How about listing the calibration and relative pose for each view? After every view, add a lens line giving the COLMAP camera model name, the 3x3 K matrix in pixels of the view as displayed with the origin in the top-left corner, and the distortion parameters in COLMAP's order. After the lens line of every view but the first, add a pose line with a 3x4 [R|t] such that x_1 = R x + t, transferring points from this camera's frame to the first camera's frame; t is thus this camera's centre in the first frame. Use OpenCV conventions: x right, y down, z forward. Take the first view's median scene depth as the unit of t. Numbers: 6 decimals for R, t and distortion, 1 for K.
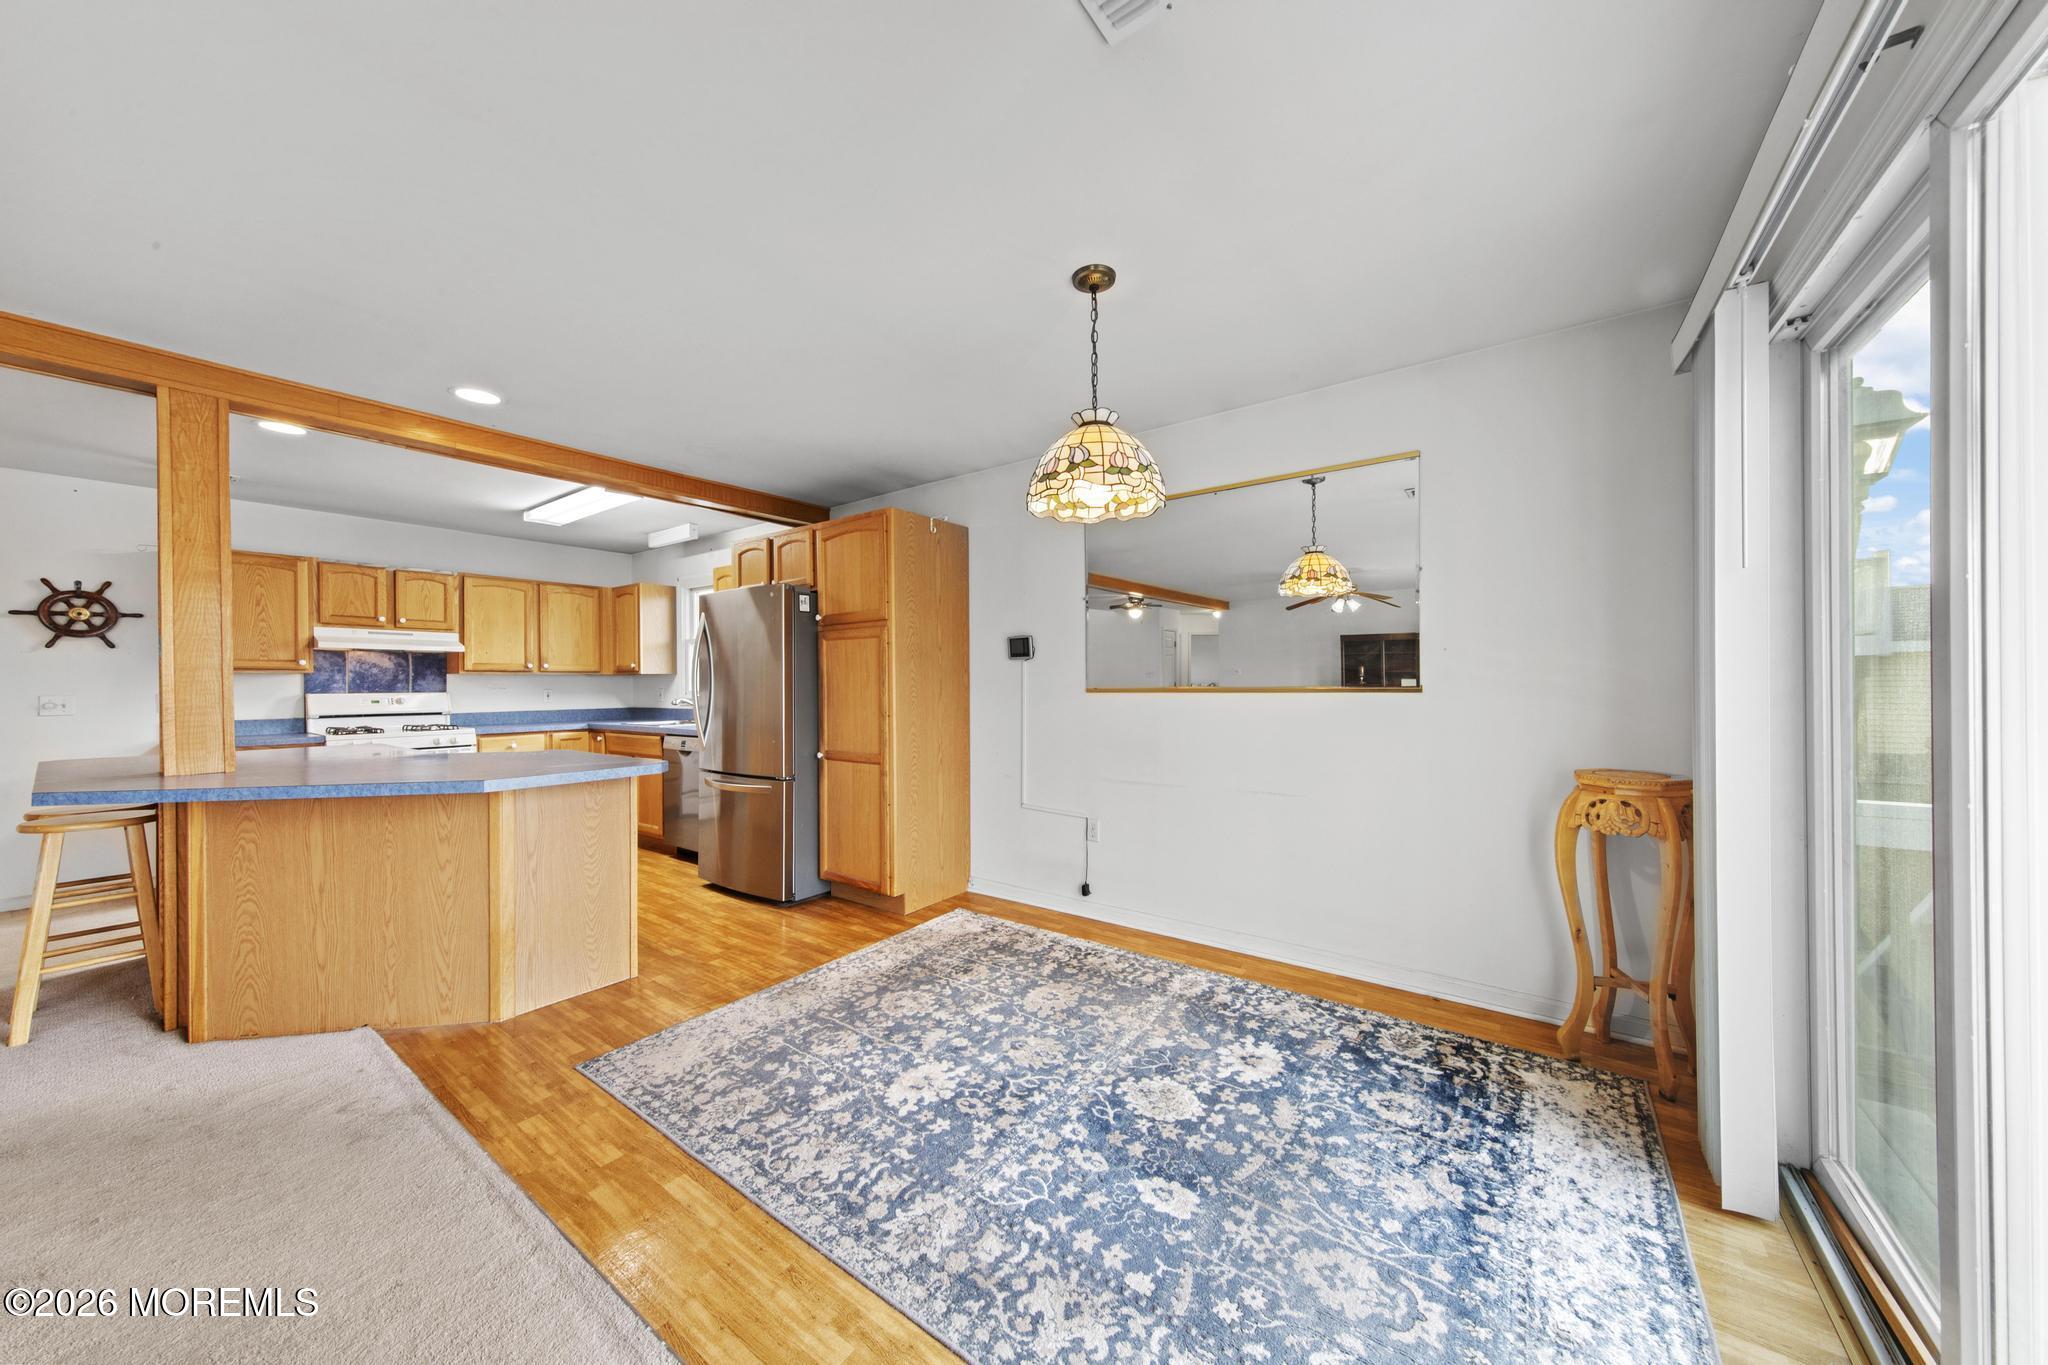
lens RADIAL K [[690.5, 0, 1024.0], [0, 690.5, 682.5], [0, 0, 1]] dist [0.010480, -0.000187]
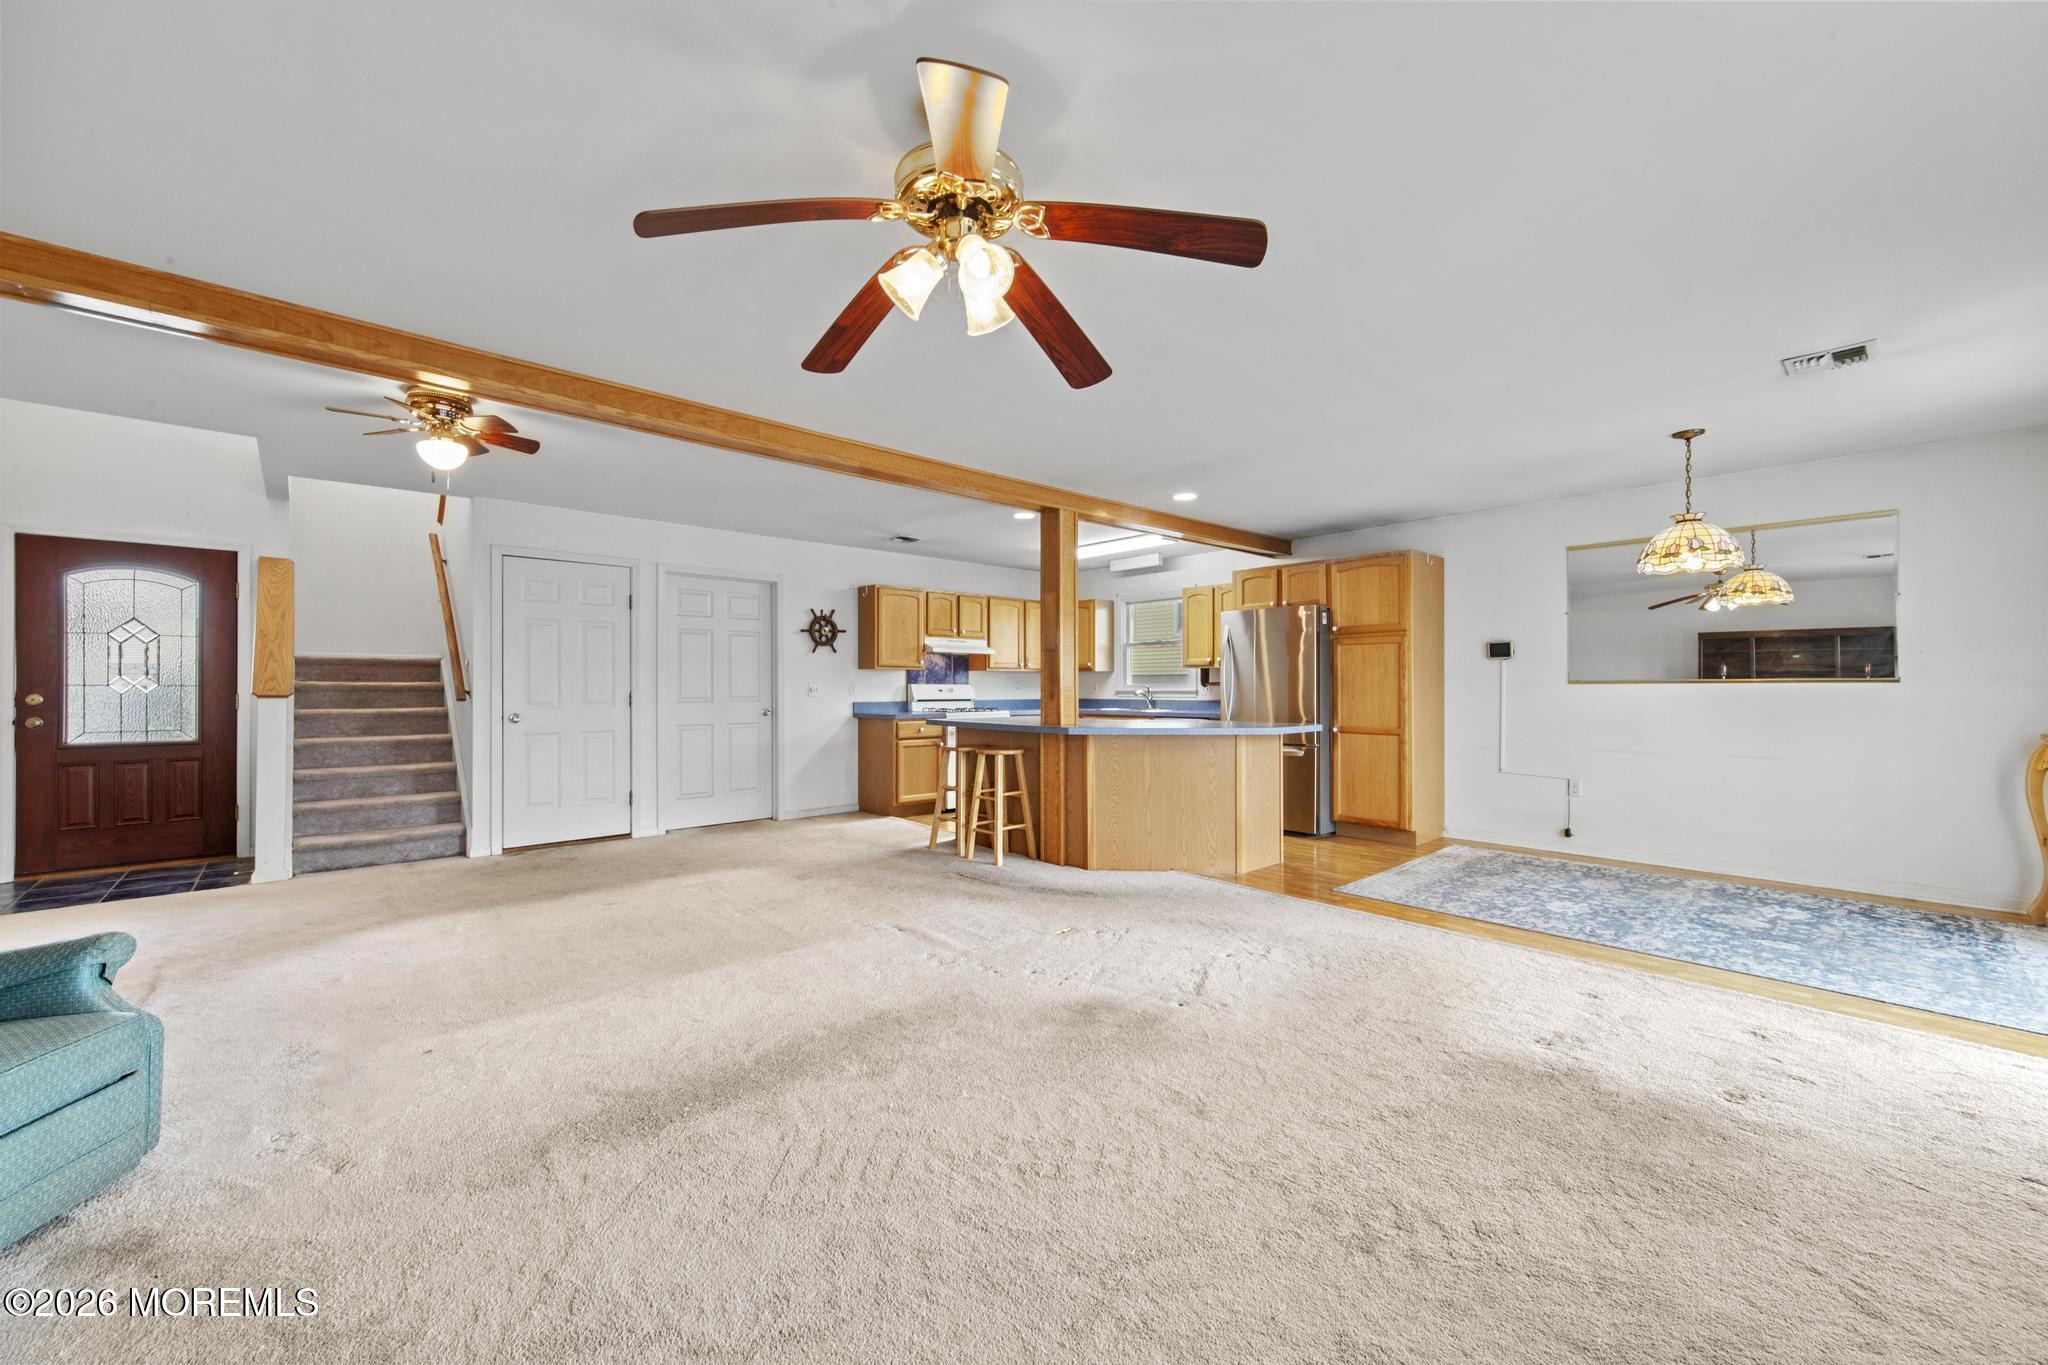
lens RADIAL K [[790.1, 0, 1024.0], [0, 790.1, 682.5], [0, 0, 1]] dist [0.007200, -0.000091]
pose [[0.979441, 0.004399, -0.201681, -0.846811], [-0.005035, 0.999984, -0.002640, 0.028683], [0.201666, 0.003601, 0.979448, -0.946682]]
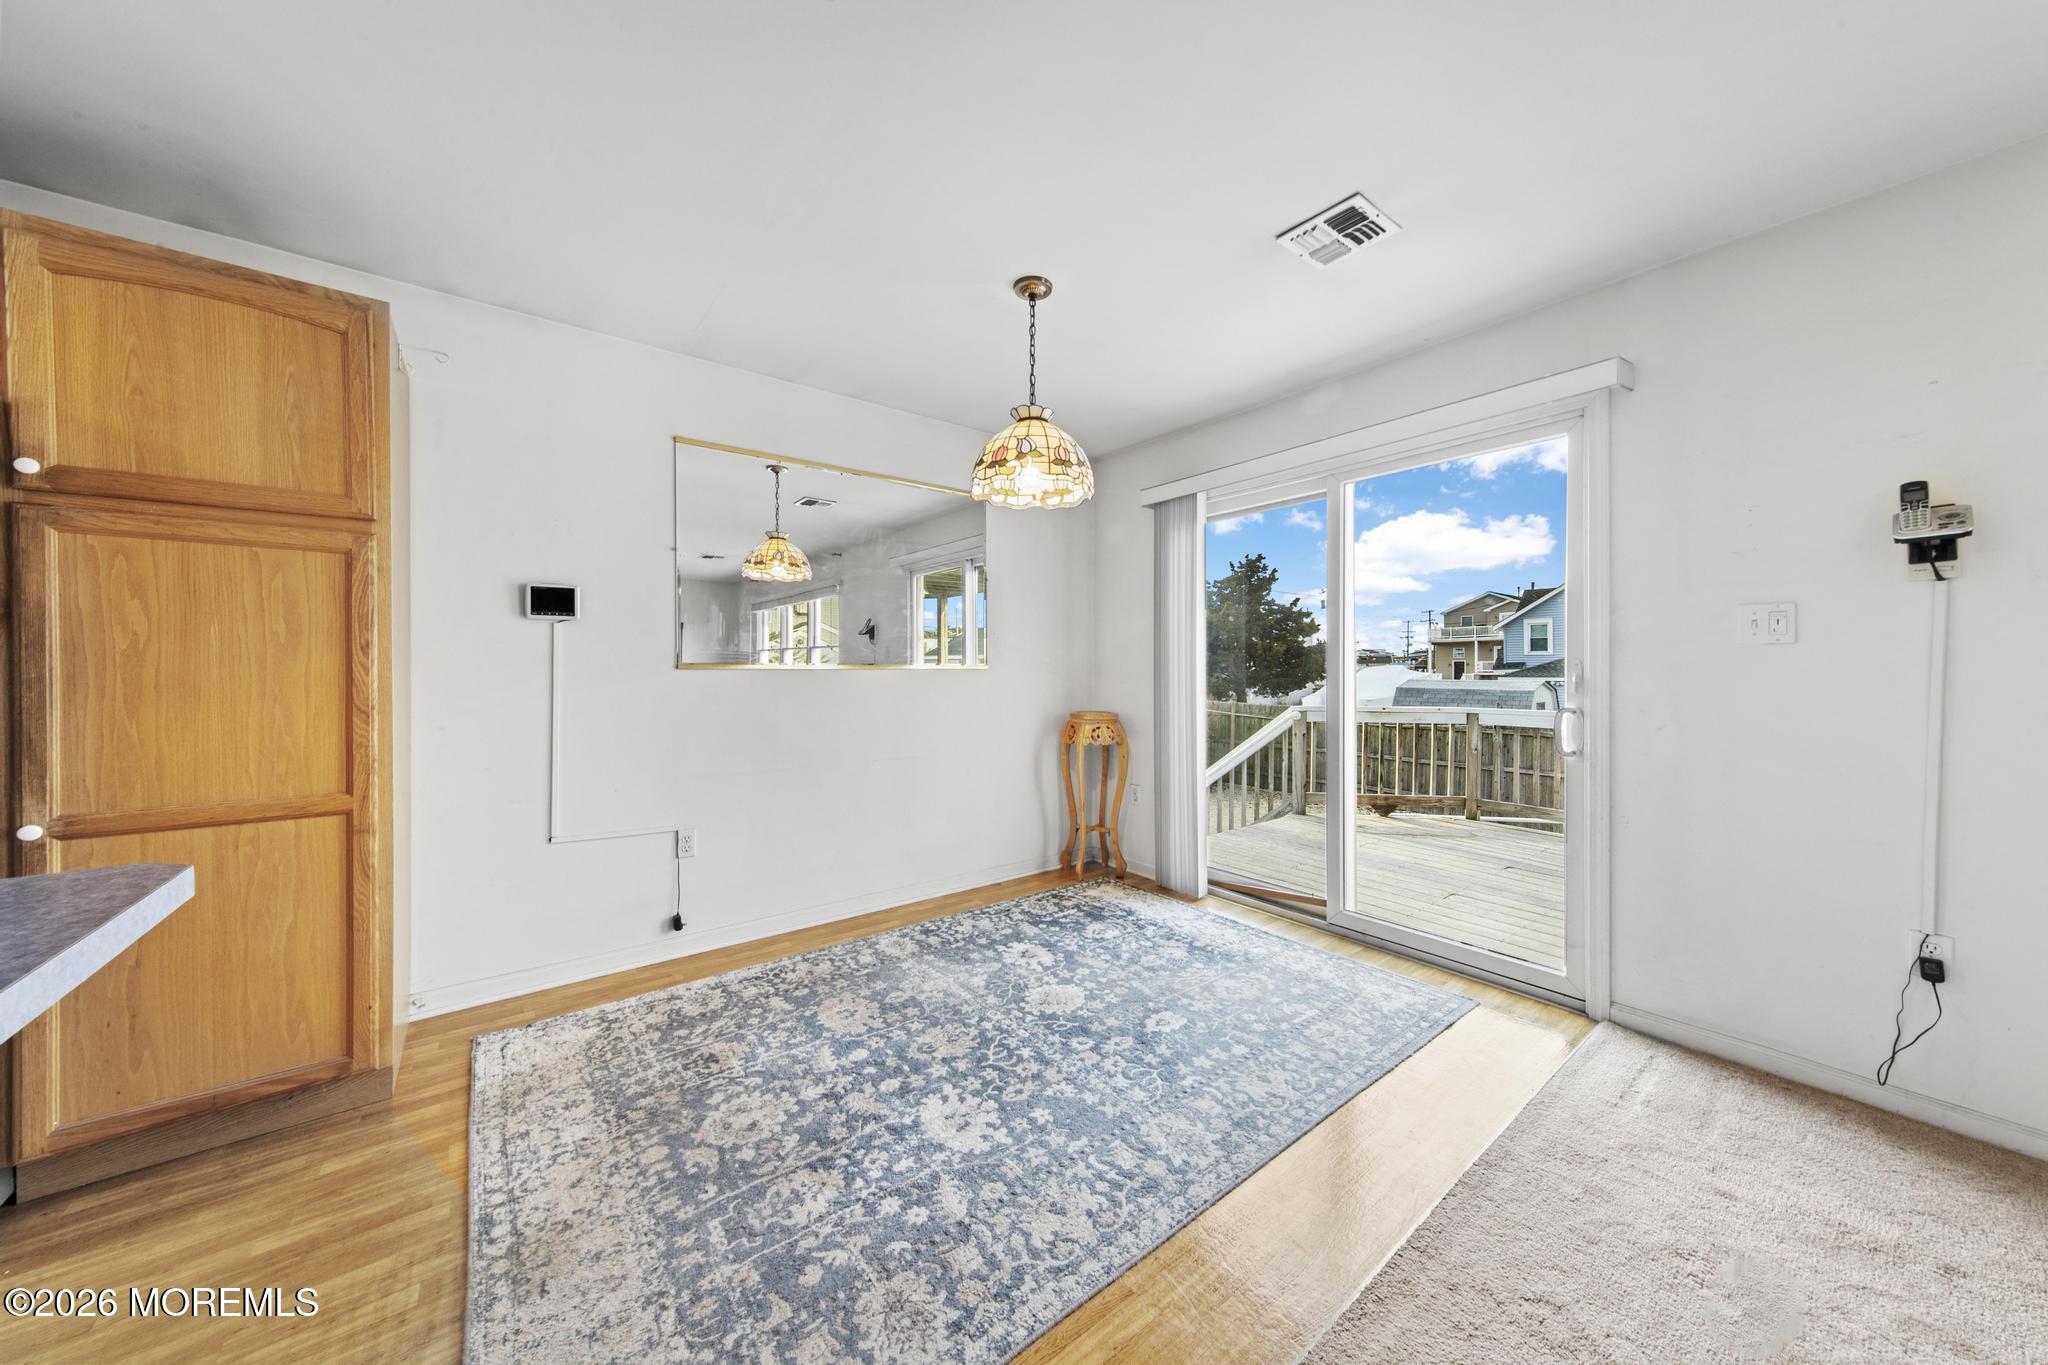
lens RADIAL K [[690.5, 0, 1024.0], [0, 690.5, 682.5], [0, 0, 1]] dist [0.010480, -0.000187]
pose [[0.279104, -0.010238, 0.960206, -0.744379], [-0.000405, 0.999942, 0.010780, 0.026833], [-0.960261, -0.003397, 0.279084, 0.549194]]
